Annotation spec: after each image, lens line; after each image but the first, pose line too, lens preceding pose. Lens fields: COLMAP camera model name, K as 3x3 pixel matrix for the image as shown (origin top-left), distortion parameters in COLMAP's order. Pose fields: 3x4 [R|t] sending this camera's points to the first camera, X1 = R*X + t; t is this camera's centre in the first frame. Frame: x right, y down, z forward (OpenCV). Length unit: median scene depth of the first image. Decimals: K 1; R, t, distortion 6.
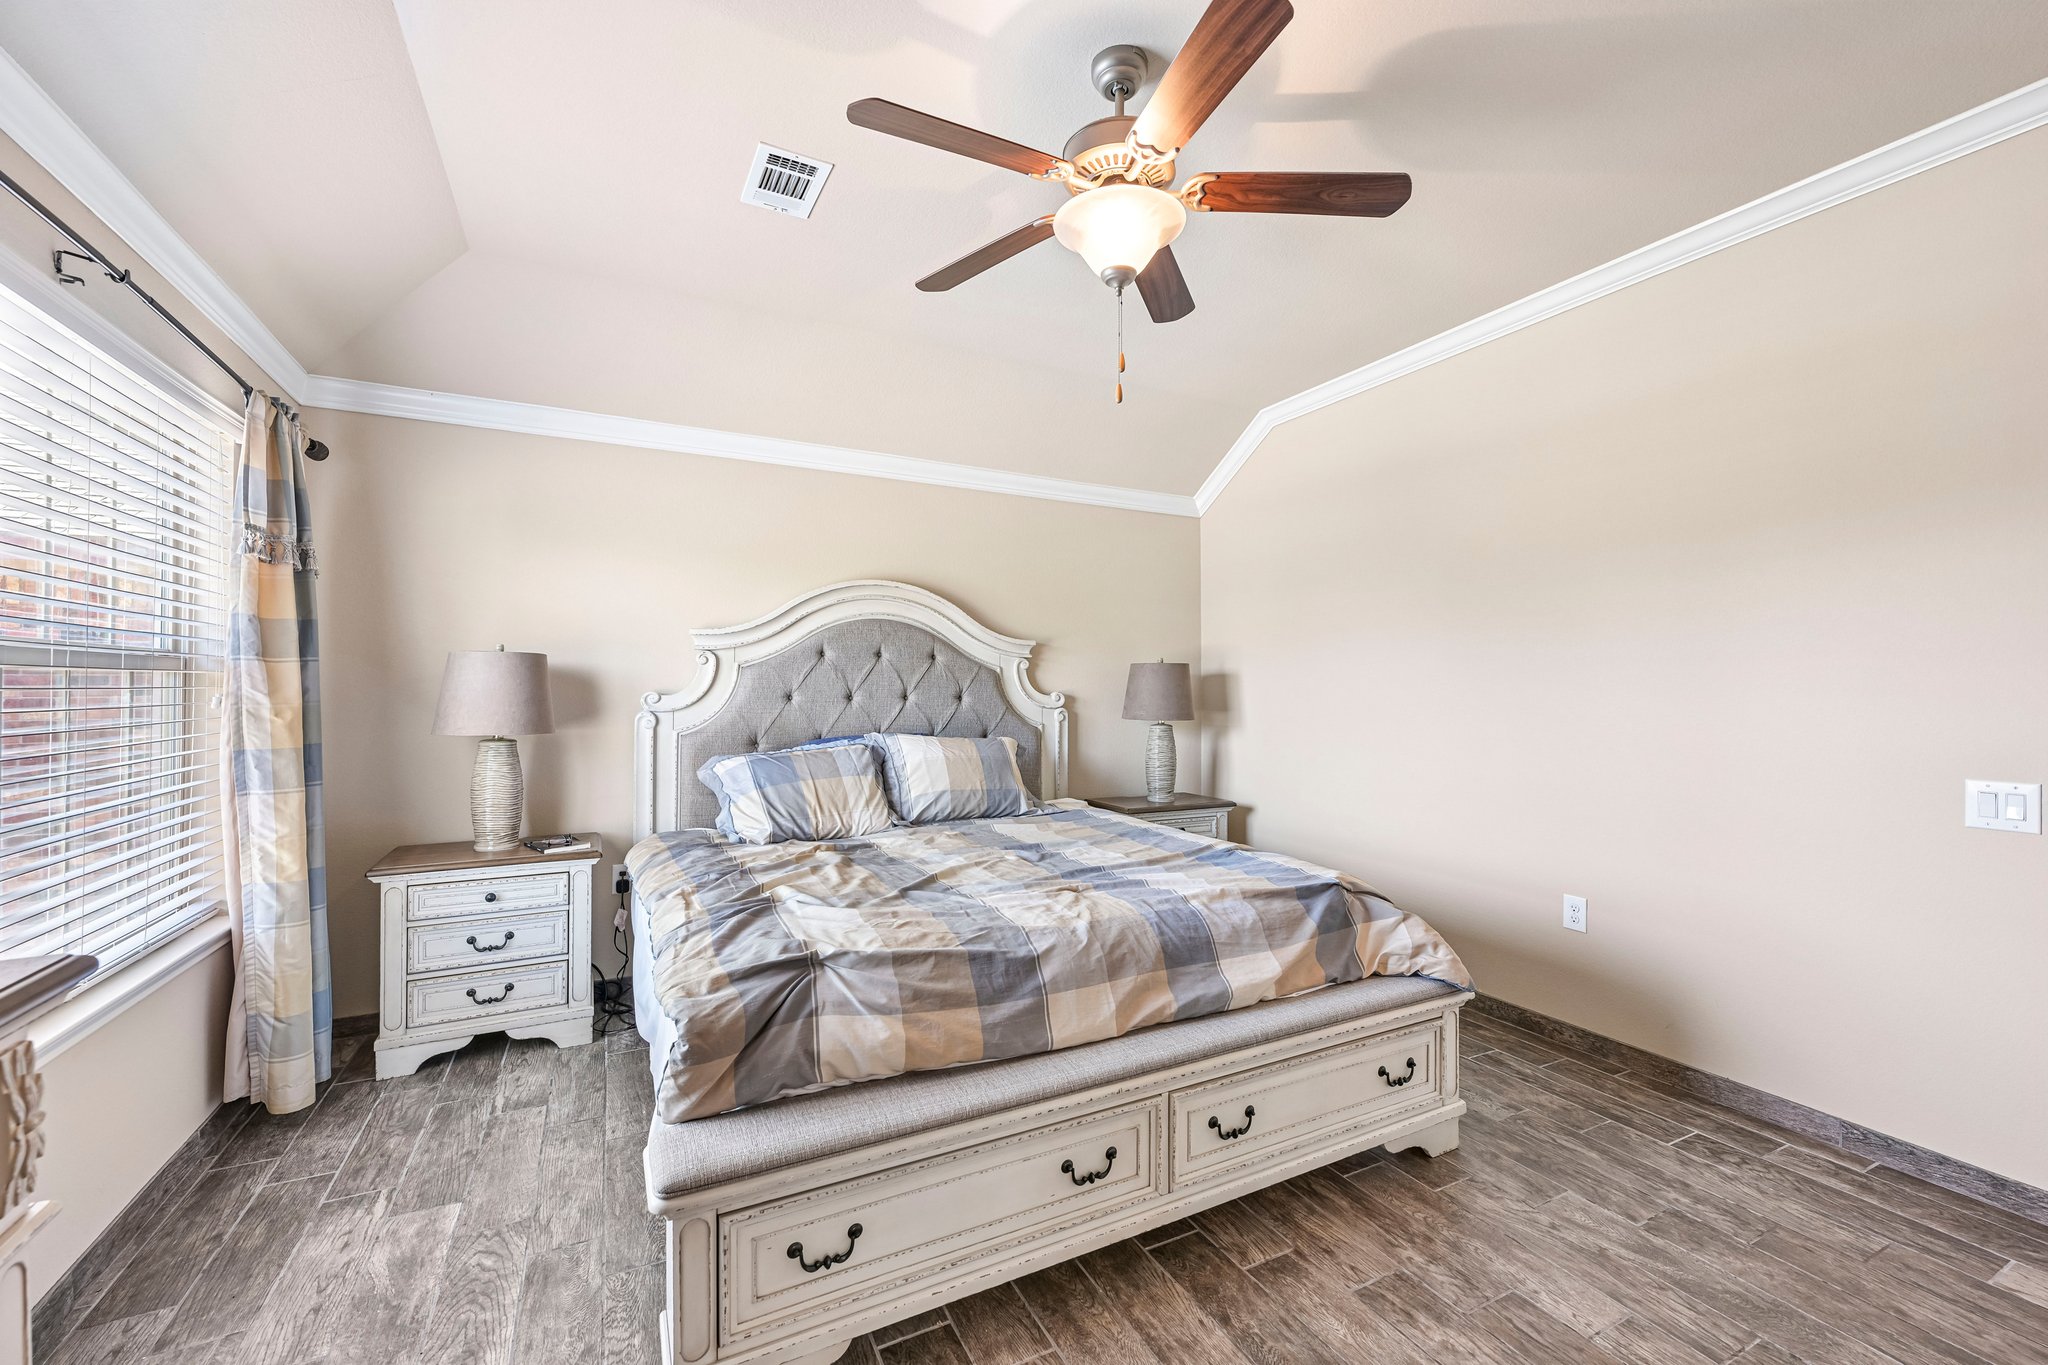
lens RADIAL K [[802.4, 0, 1019.9], [0, 802.4, 699.1], [0, 0, 1]] dist [0.002773, 0.000142]
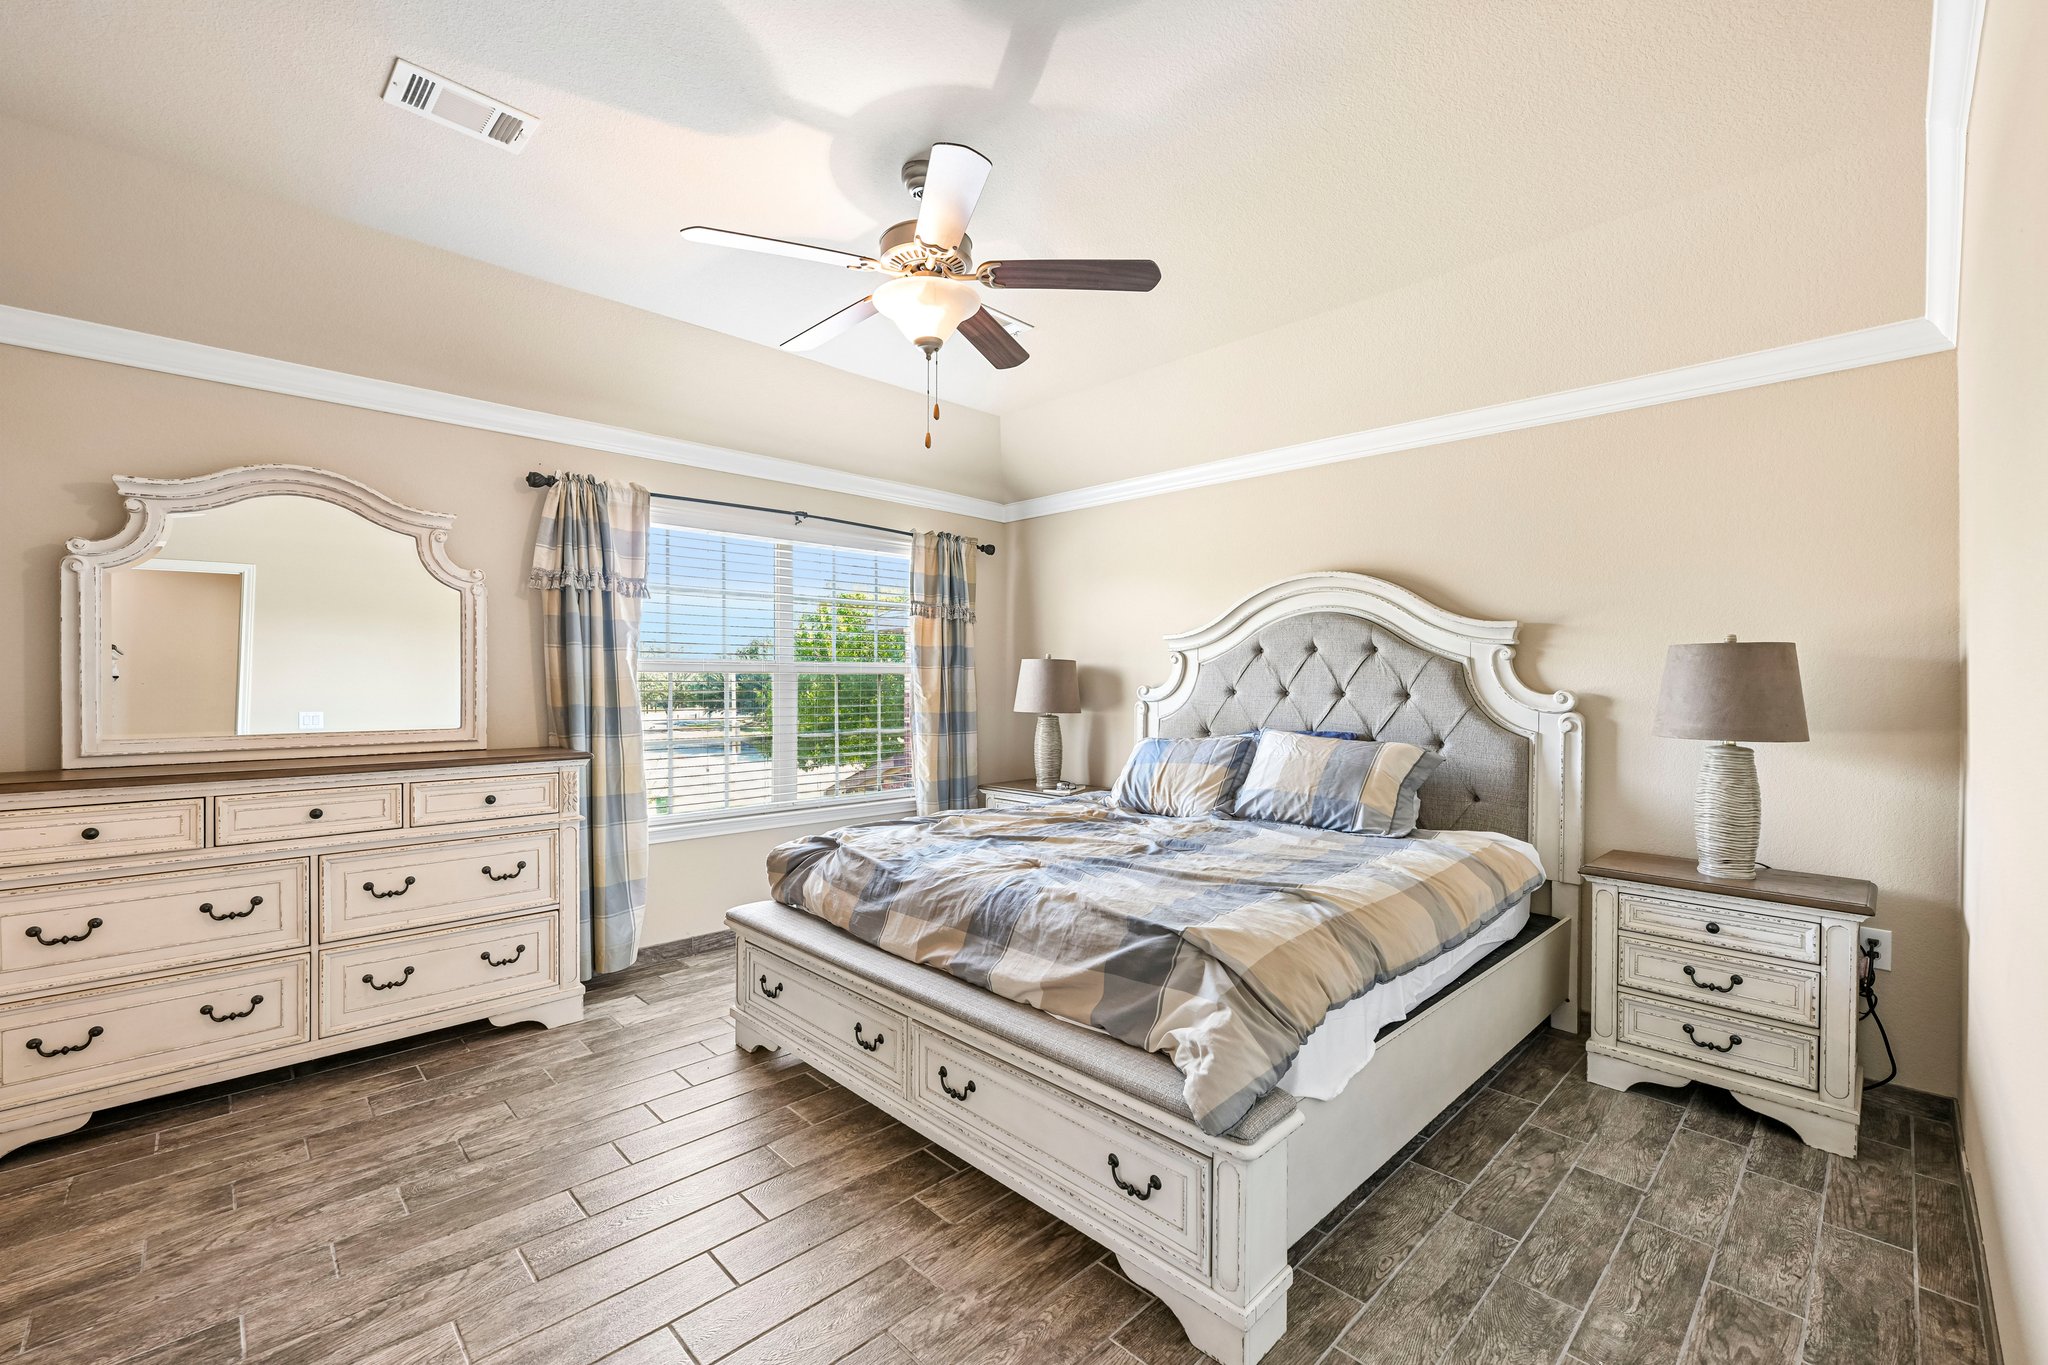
lens RADIAL K [[864.0, 0, 1024.0], [0, 864.0, 682.5], [0, 0, 1]] dist [0.000632, 0.000320]
pose [[0.305246, 0.000555, -0.952273, 0.888360], [-0.018259, 0.999819, -0.005270, -0.005007], [0.952098, 0.018996, 0.305201, 0.458605]]
